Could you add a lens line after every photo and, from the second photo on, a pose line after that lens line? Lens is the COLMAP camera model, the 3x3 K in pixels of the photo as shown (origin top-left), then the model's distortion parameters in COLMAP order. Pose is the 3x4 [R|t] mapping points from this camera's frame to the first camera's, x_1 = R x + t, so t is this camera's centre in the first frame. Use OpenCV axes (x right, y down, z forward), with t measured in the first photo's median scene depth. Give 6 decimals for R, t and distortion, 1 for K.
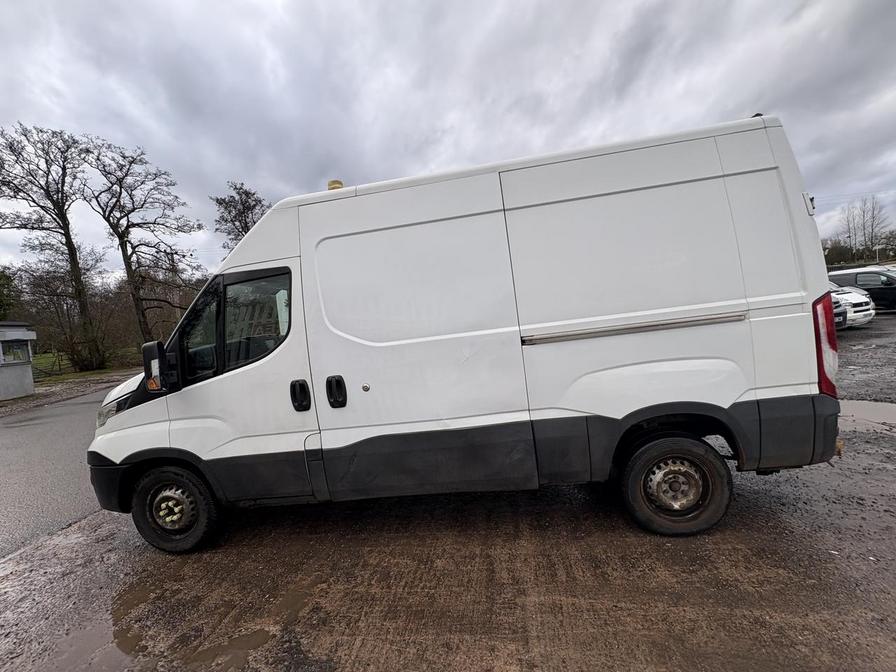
lens RADIAL K [[355.7, 0, 444.5], [0, 355.7, 335.3], [0, 0, 1]] dist [0.001280, -0.000274]
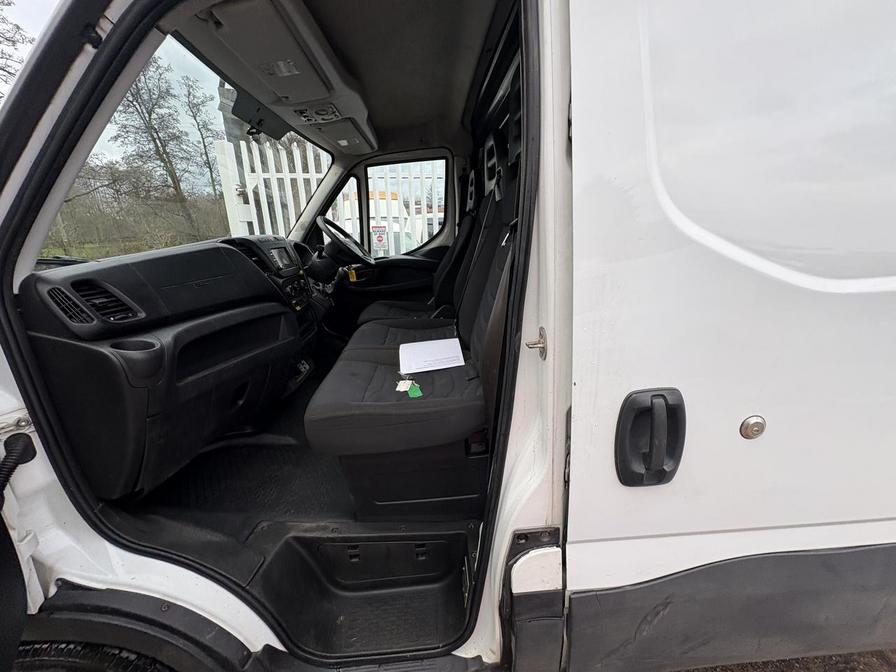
lens RADIAL K [[355.7, 0, 448.1], [0, 355.7, 336.6], [0, 0, 1]] dist [0.001280, -0.000274]
pose [[0.984749, 0.012556, 0.173527, -0.054303], [-0.050443, 0.975156, 0.215702, 0.002005], [-0.166507, -0.221165, 0.960917, 0.078829]]
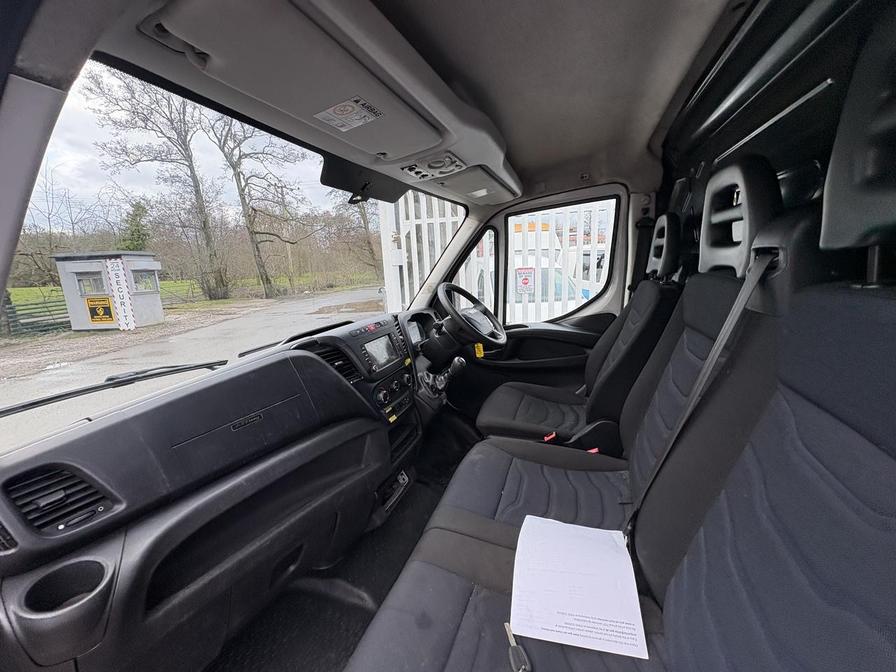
lens RADIAL K [[355.7, 0, 448.2], [0, 355.7, 337.2], [0, 0, 1]] dist [0.001280, -0.000274]
pose [[0.969877, 0.088663, -0.226887, -0.052432], [-0.049913, 0.983979, 0.171156, -0.008143], [0.238427, -0.154675, 0.958764, 0.105308]]
